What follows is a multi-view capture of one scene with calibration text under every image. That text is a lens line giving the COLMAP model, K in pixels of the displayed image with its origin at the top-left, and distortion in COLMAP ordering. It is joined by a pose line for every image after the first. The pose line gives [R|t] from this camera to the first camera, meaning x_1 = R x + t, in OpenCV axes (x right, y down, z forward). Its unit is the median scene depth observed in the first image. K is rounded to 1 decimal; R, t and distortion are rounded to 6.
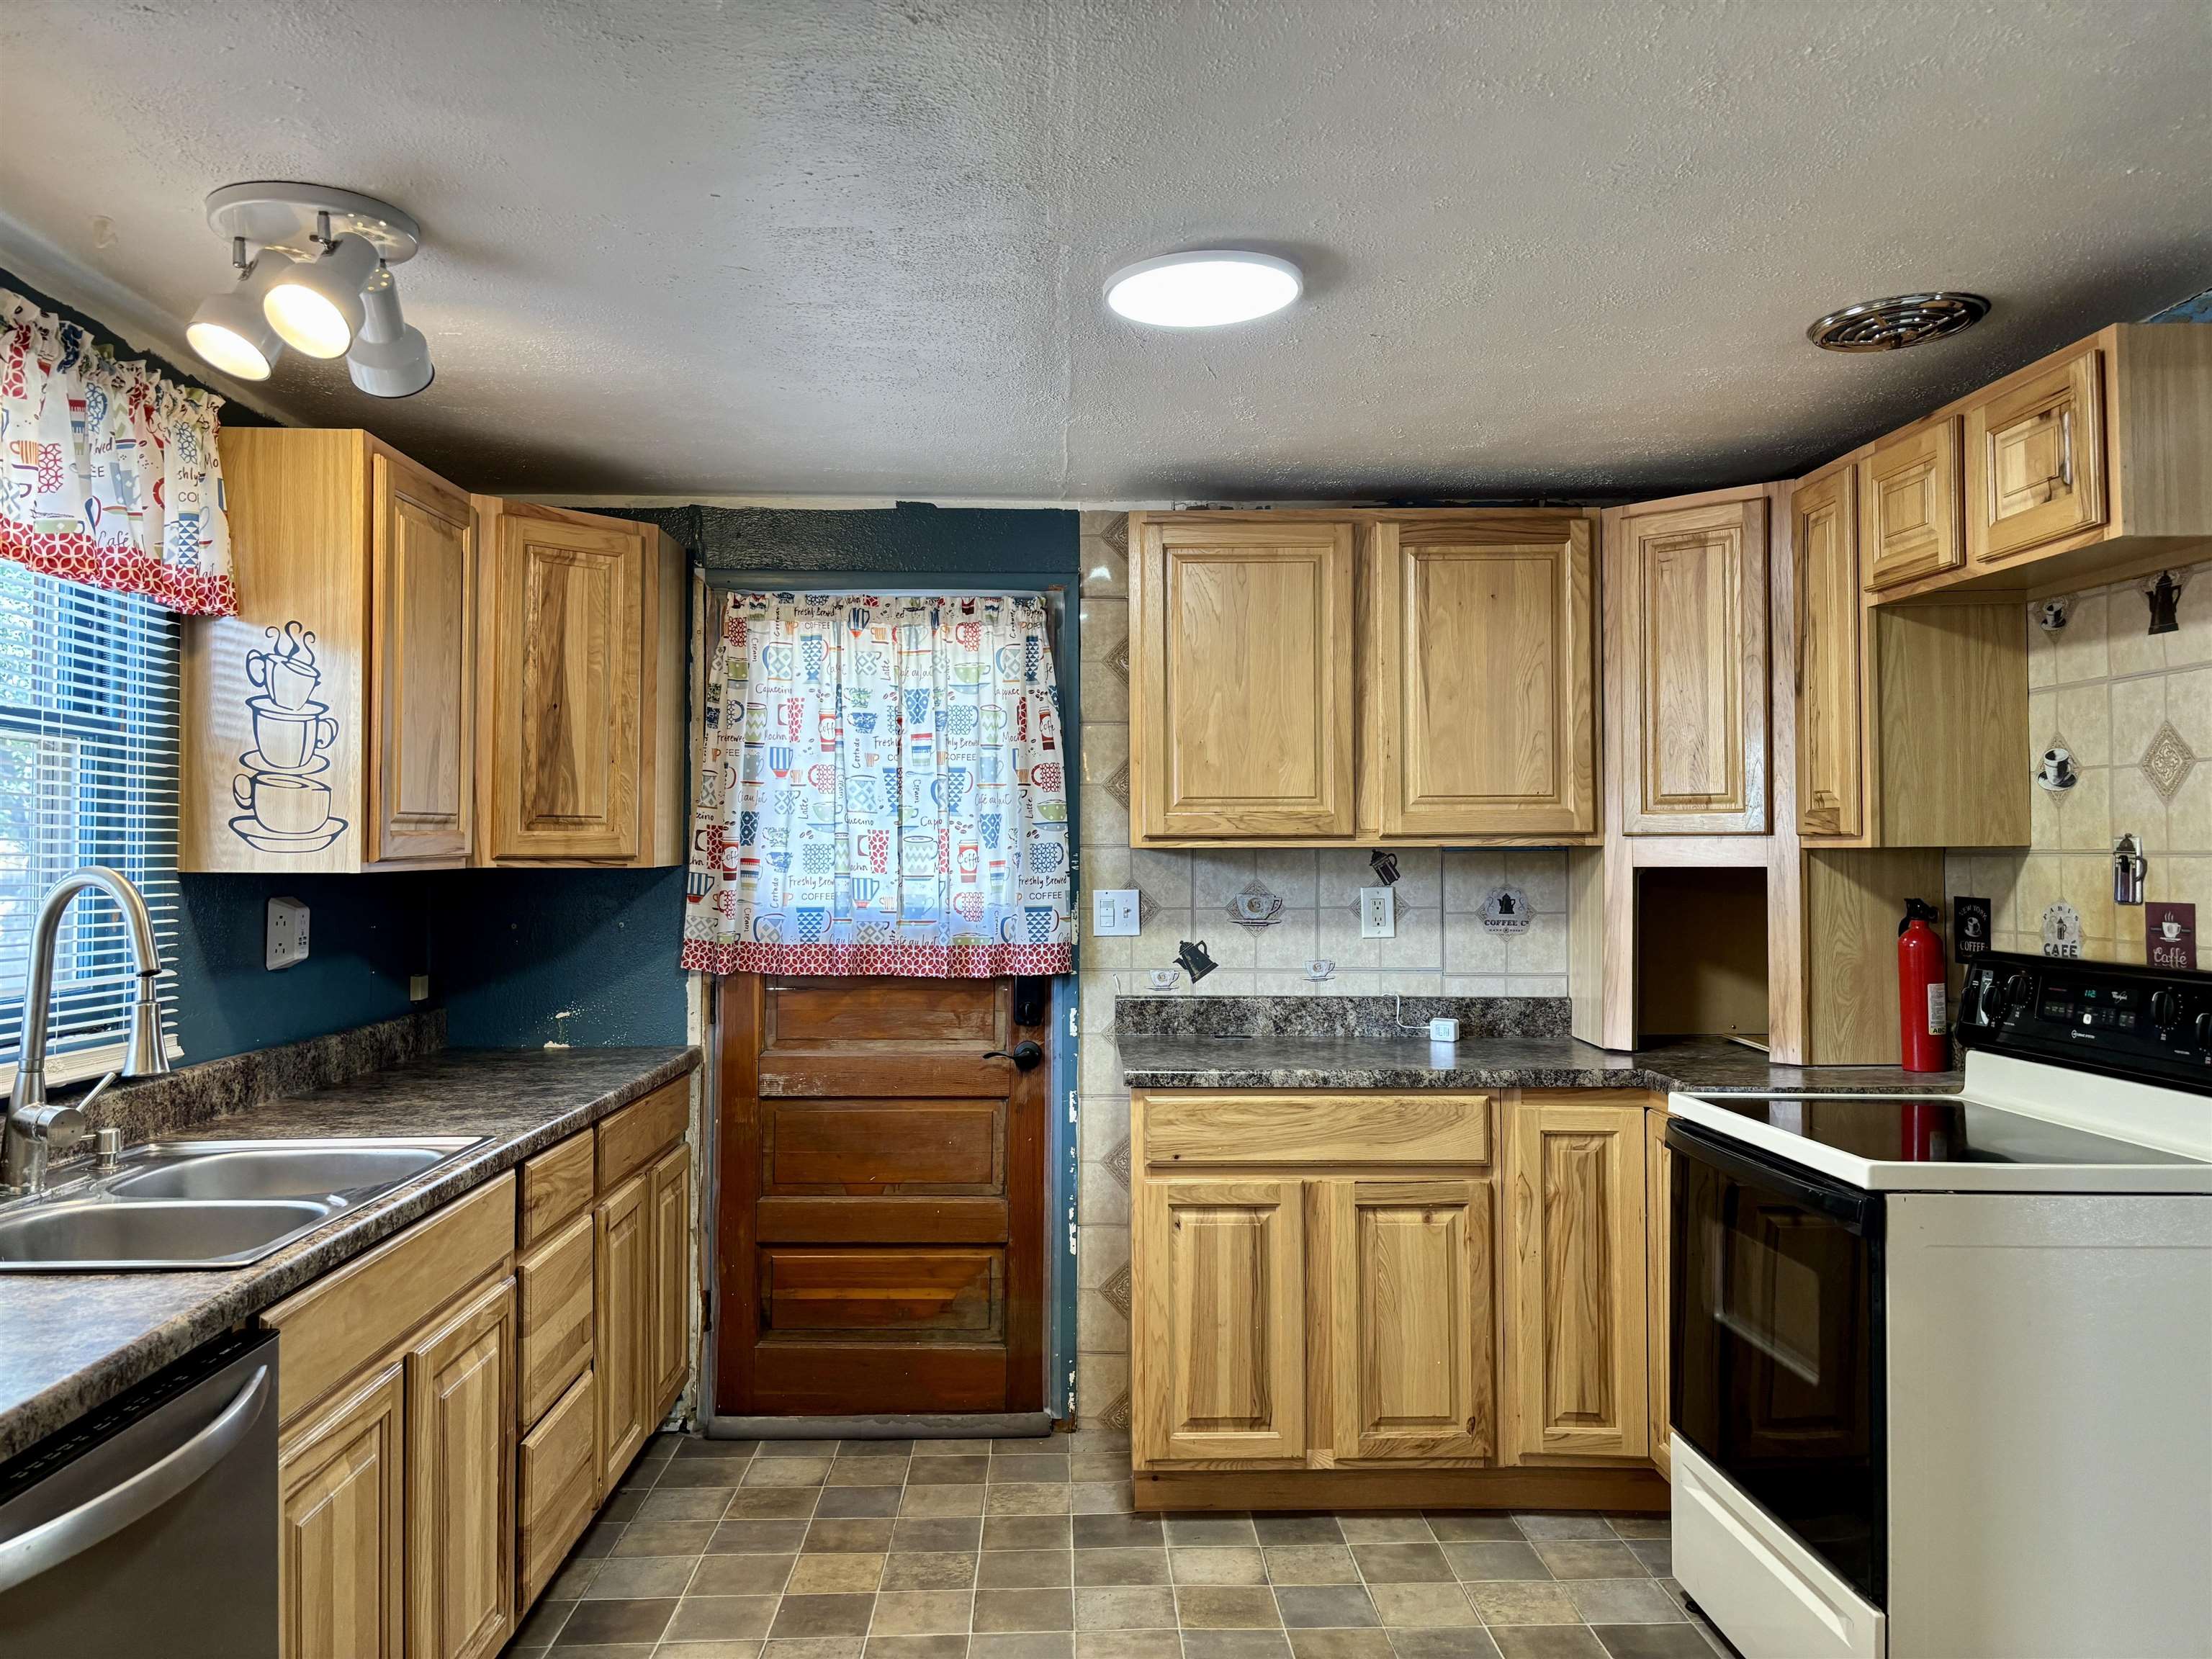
lens RADIAL K [[1645.6, 0, 1089.6], [0, 1645.6, 818.3], [0, 0, 1]] dist [0.074290, -0.111070]
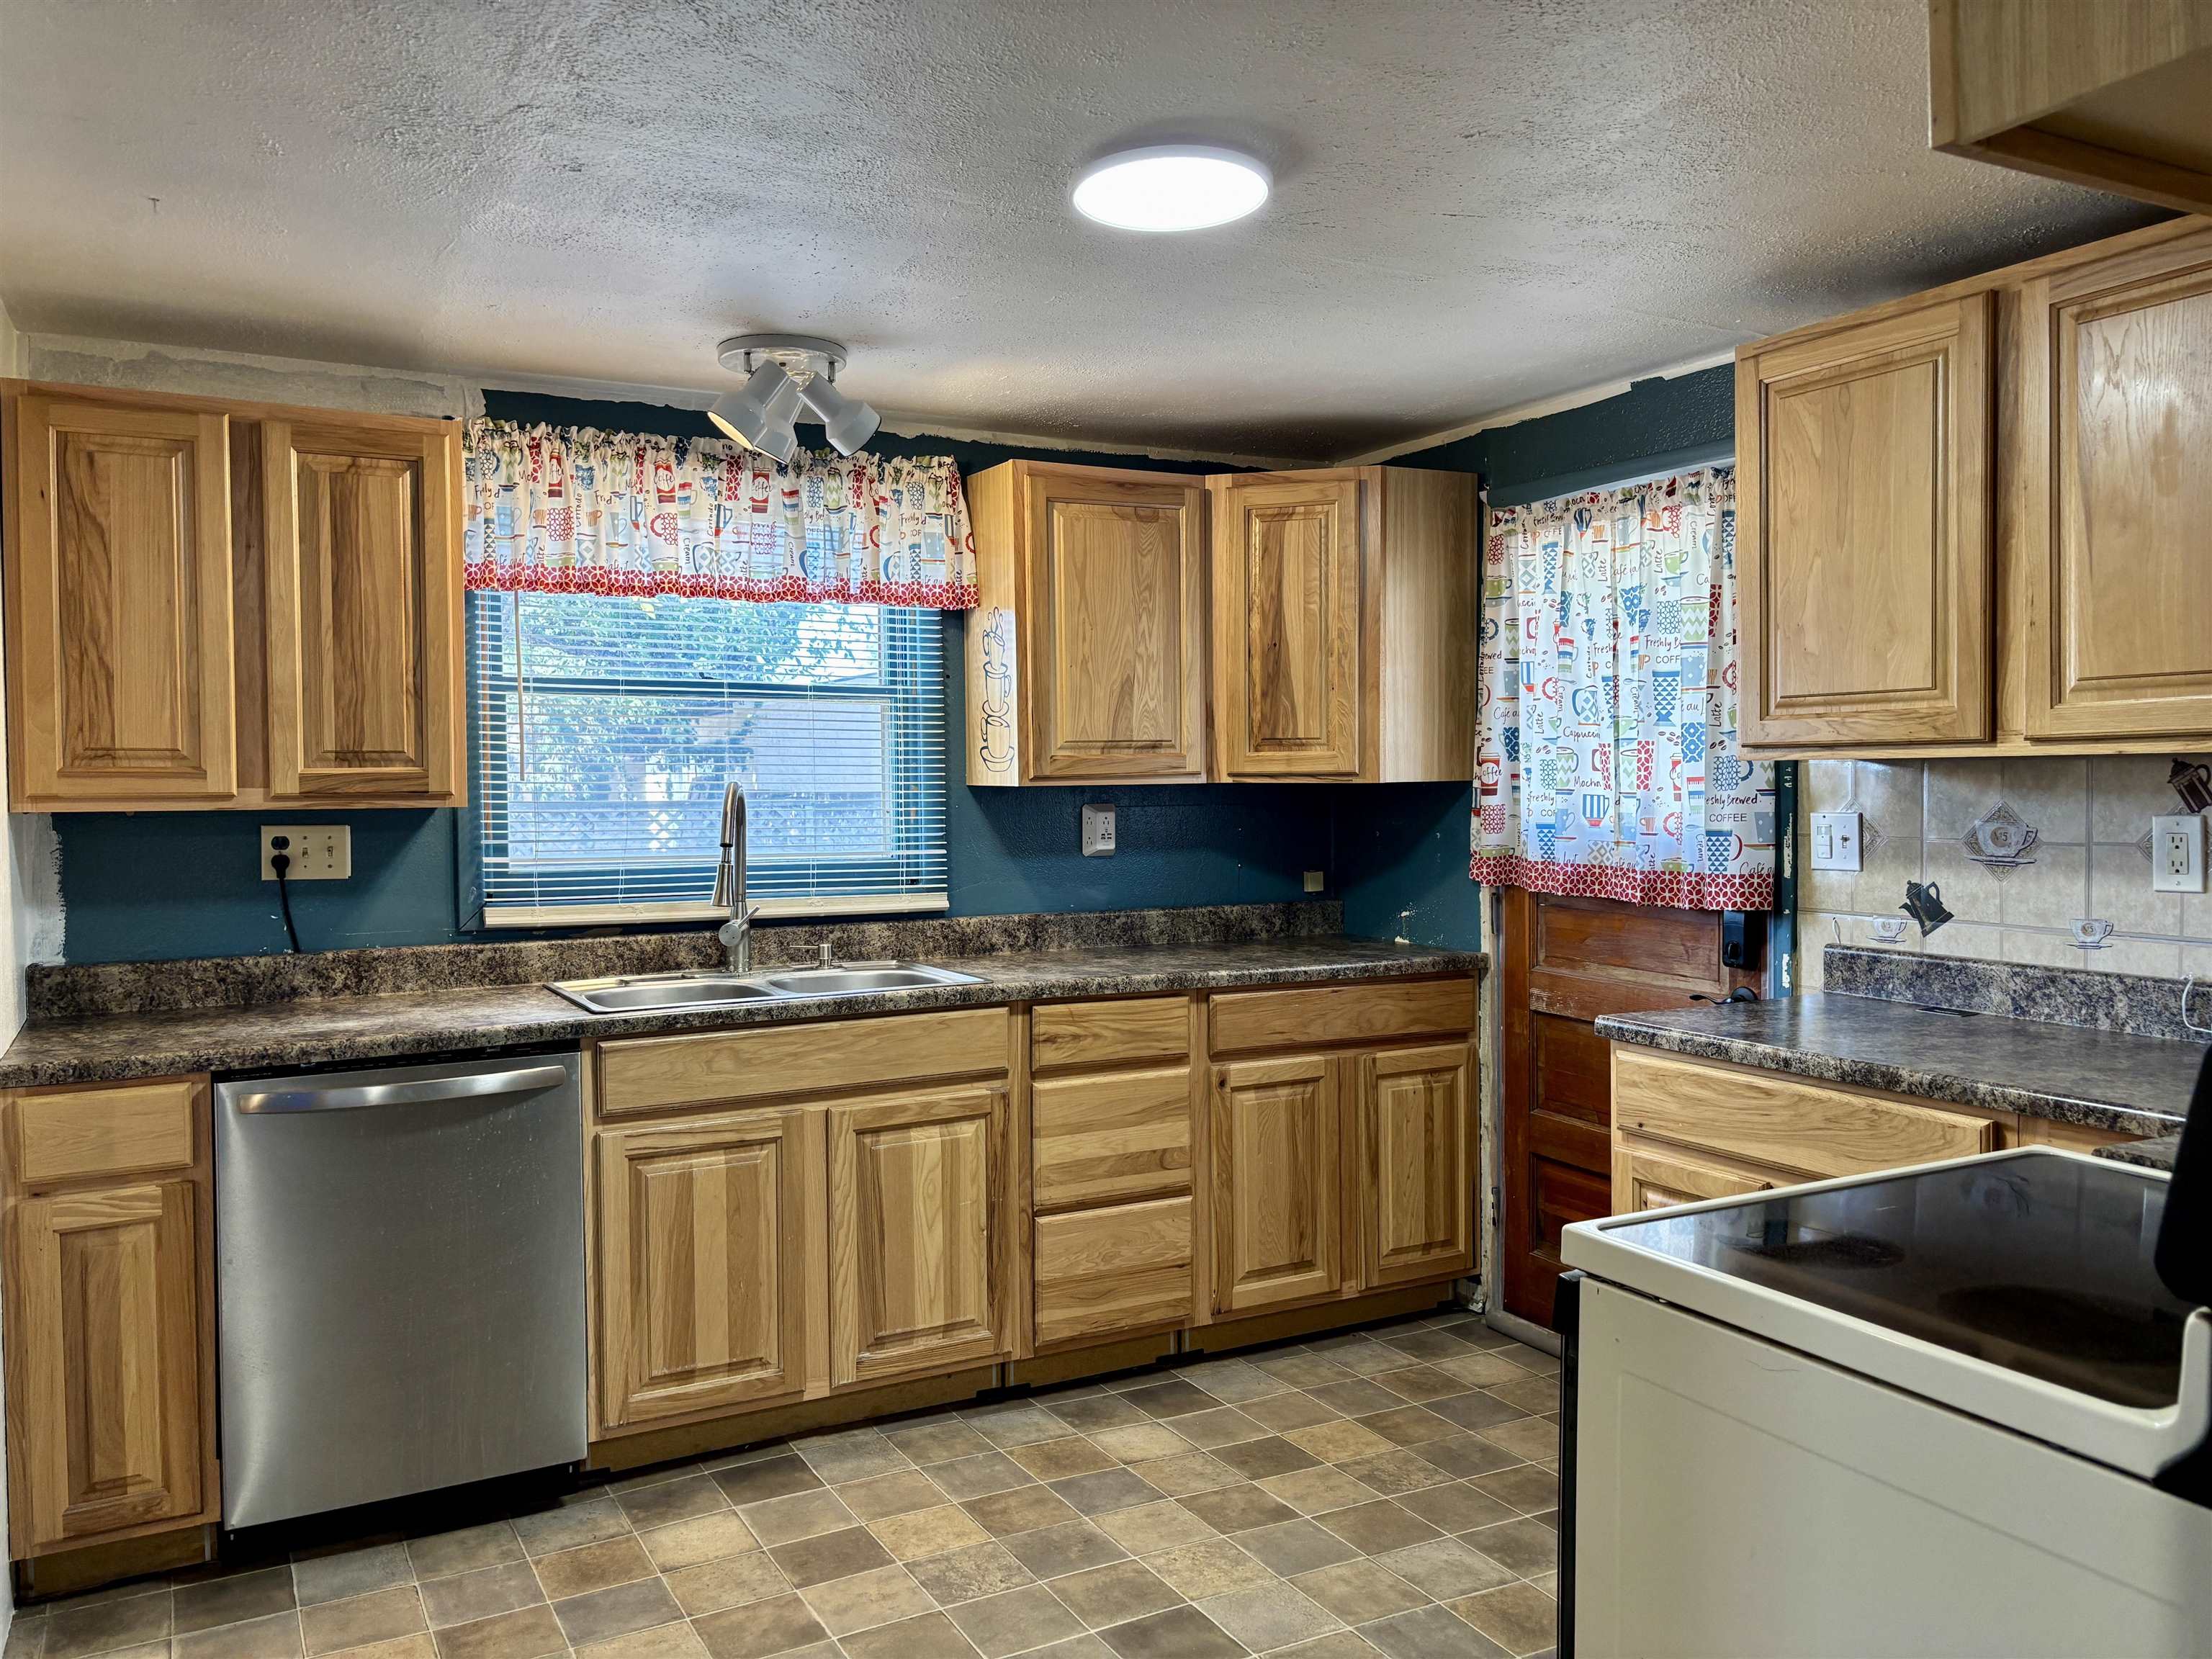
lens RADIAL K [[1645.6, 0, 1089.6], [0, 1645.6, 818.3], [0, 0, 1]] dist [0.074290, -0.111070]
pose [[0.451081, 0.022594, -0.892197, 0.582594], [0.025310, 0.998954, 0.038094, 0.006438], [0.892124, -0.039765, 0.450037, 0.315225]]
